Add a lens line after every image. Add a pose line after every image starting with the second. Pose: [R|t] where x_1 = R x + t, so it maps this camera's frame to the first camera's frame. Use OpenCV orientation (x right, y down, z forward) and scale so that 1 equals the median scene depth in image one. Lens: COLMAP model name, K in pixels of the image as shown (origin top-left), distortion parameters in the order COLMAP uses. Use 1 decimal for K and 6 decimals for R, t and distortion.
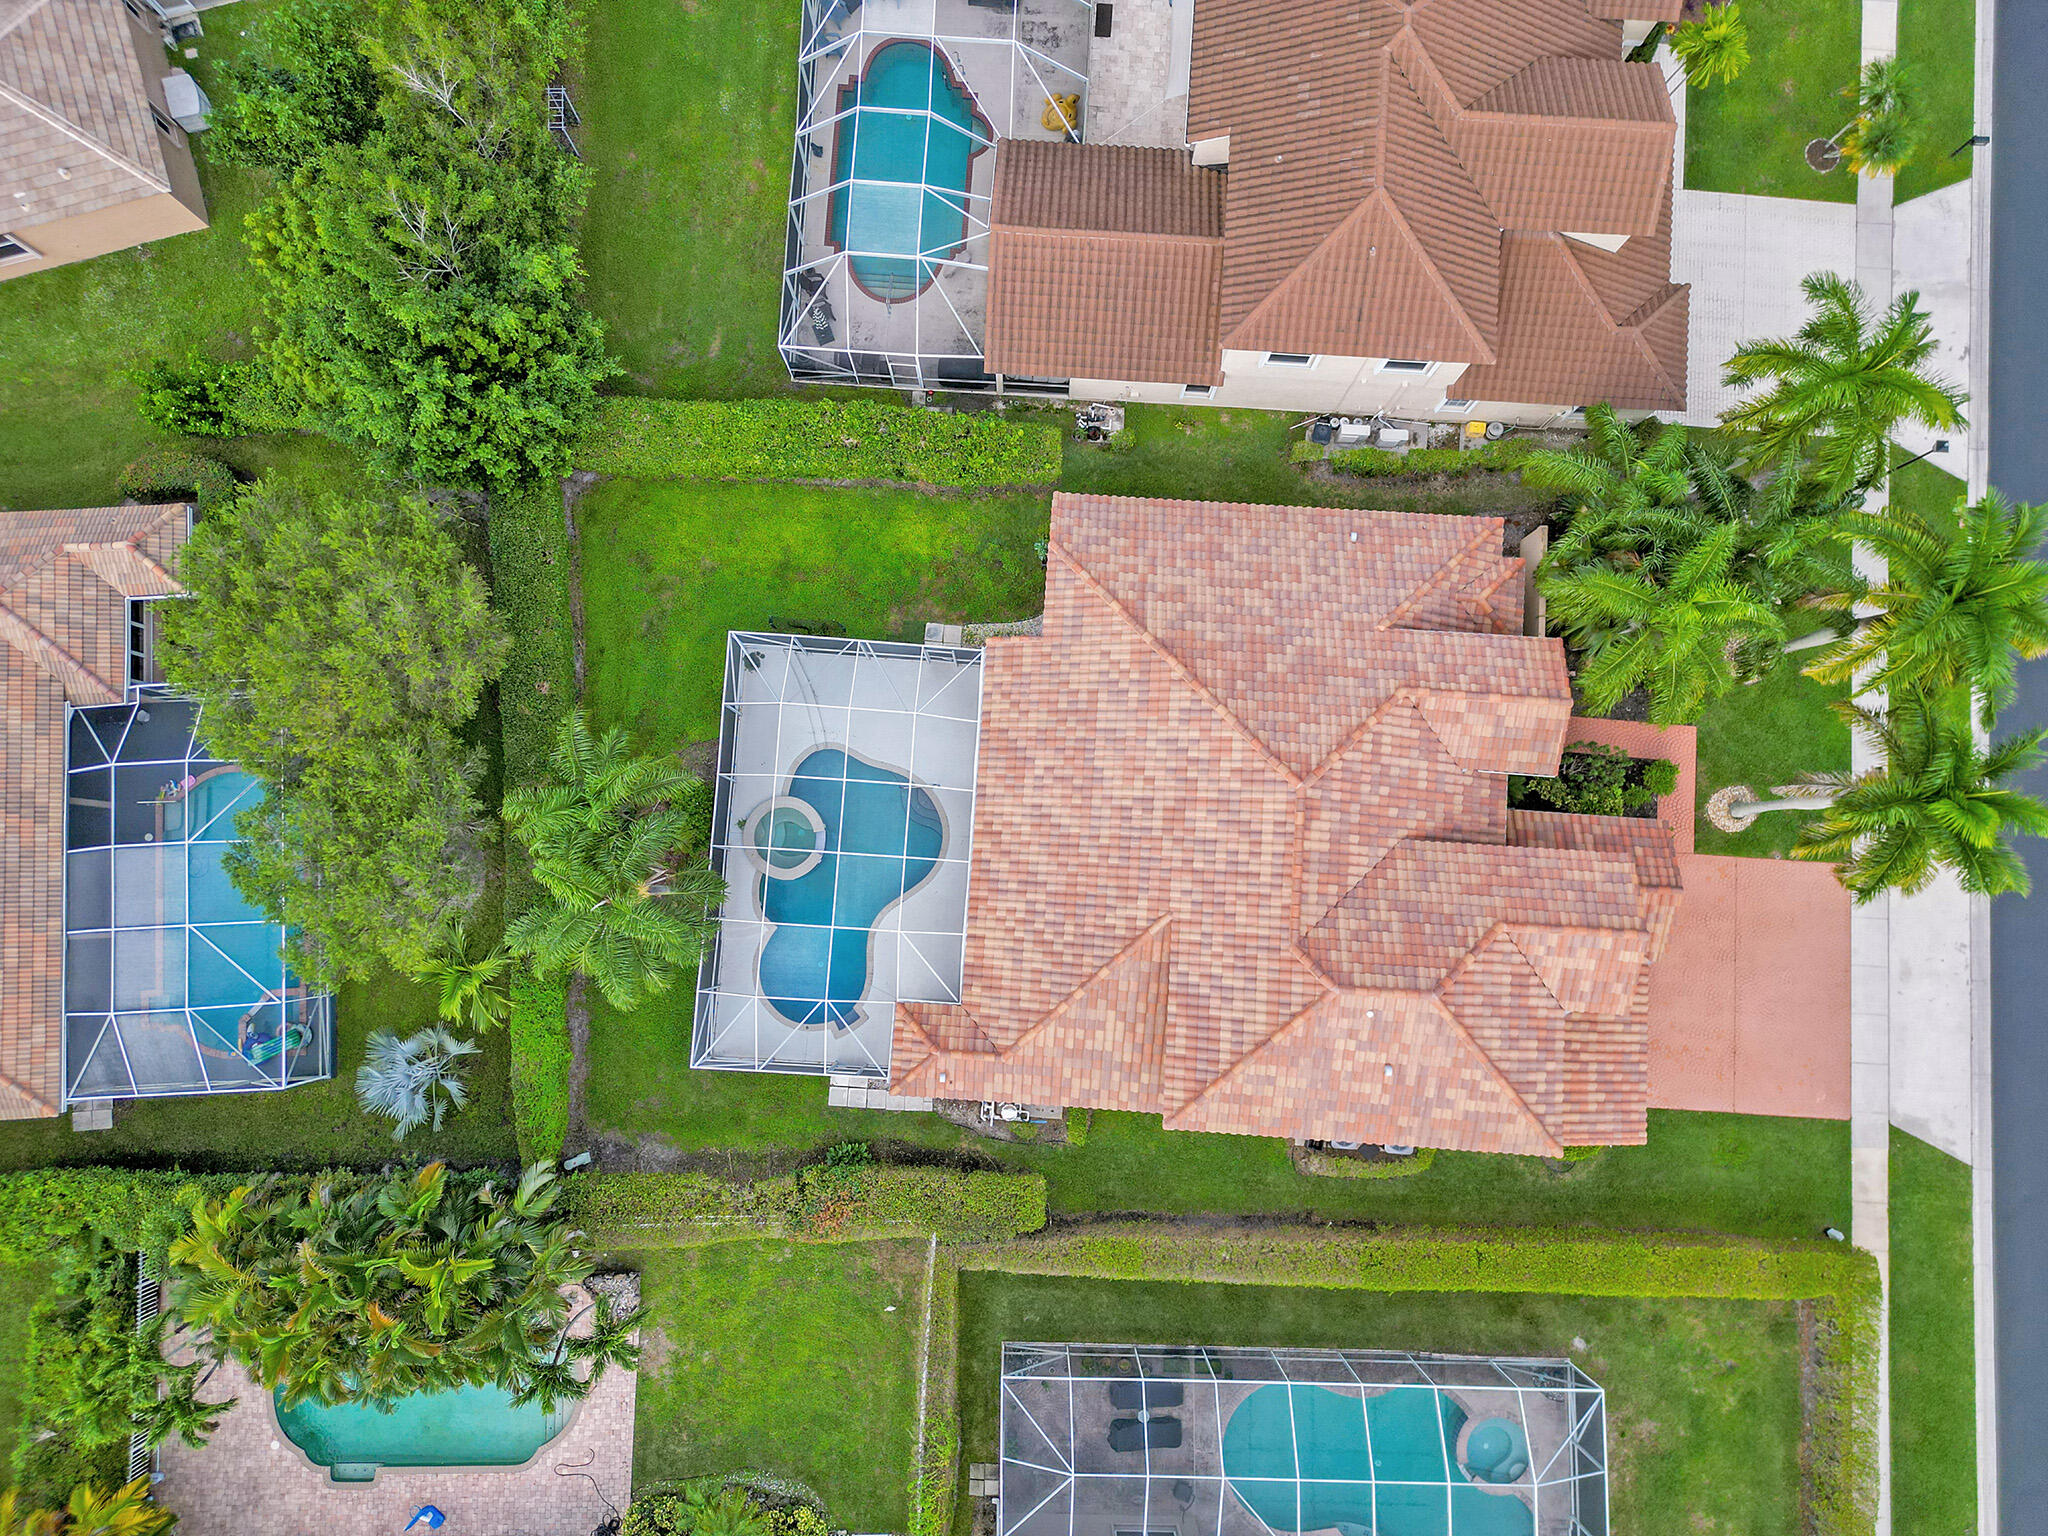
lens RADIAL K [[1417.3, 0, 1024.0], [0, 1417.3, 768.0], [0, 0, 1]] dist [0.000048, -0.004435]
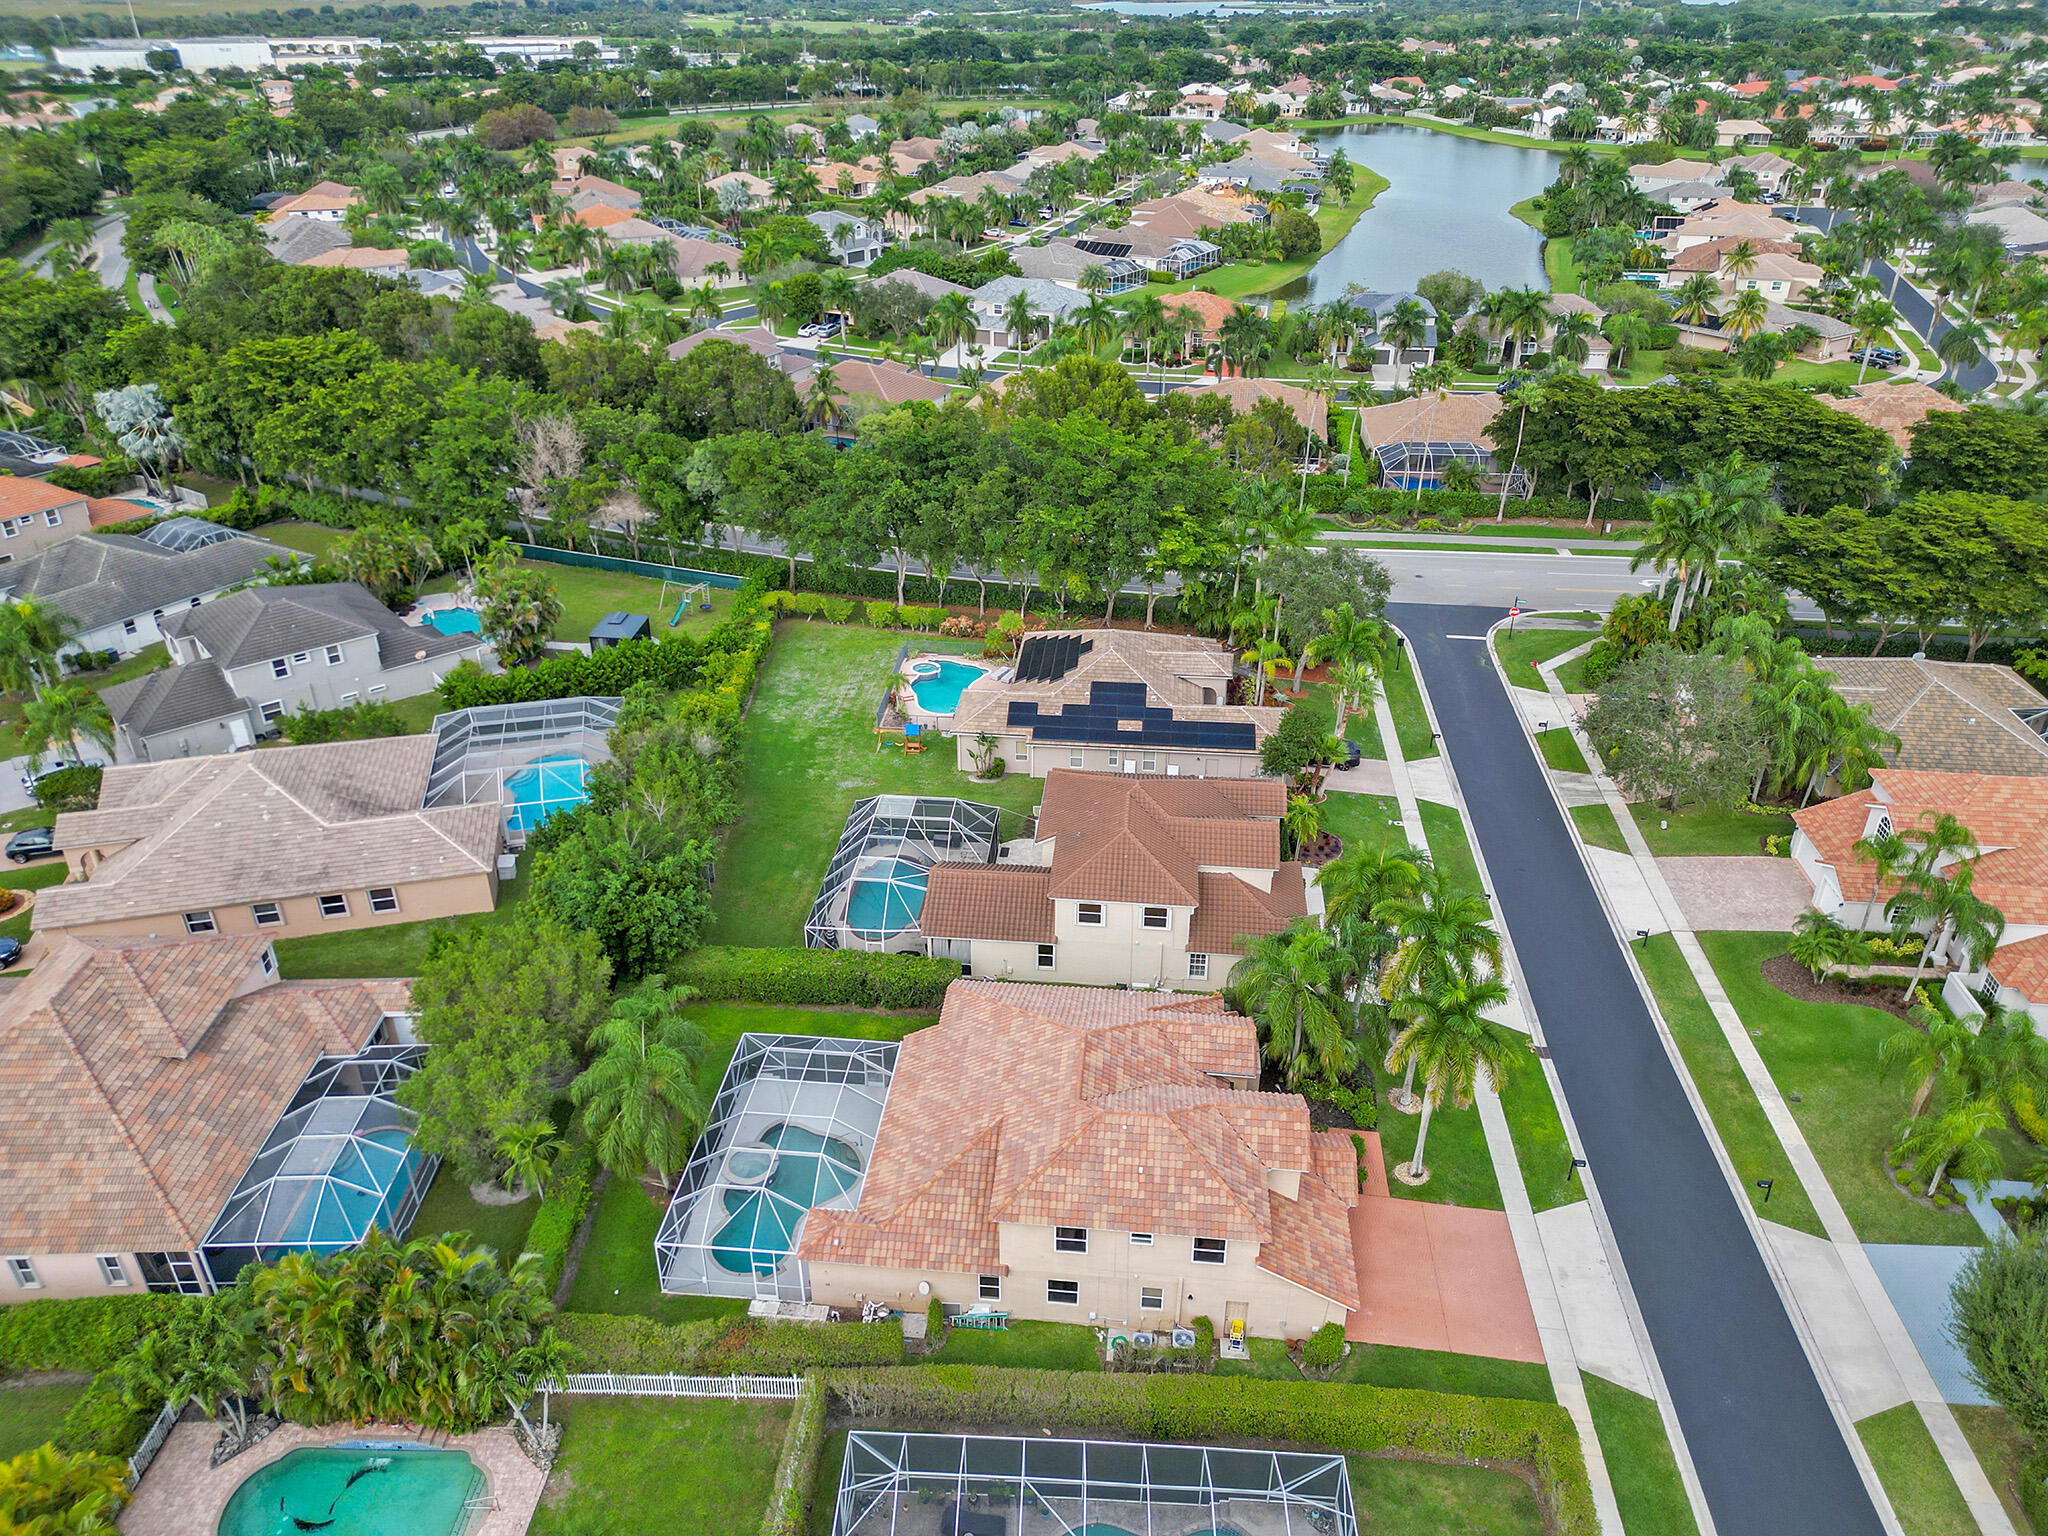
lens RADIAL K [[1417.3, 0, 1024.0], [0, 1417.3, 768.0], [0, 0, 1]] dist [0.000048, -0.004435]
pose [[0.999133, 0.027965, -0.030834, 0.150074], [-0.041236, 0.563716, -0.824939, 1.062887], [-0.005687, 0.825495, 0.564381, -0.156116]]
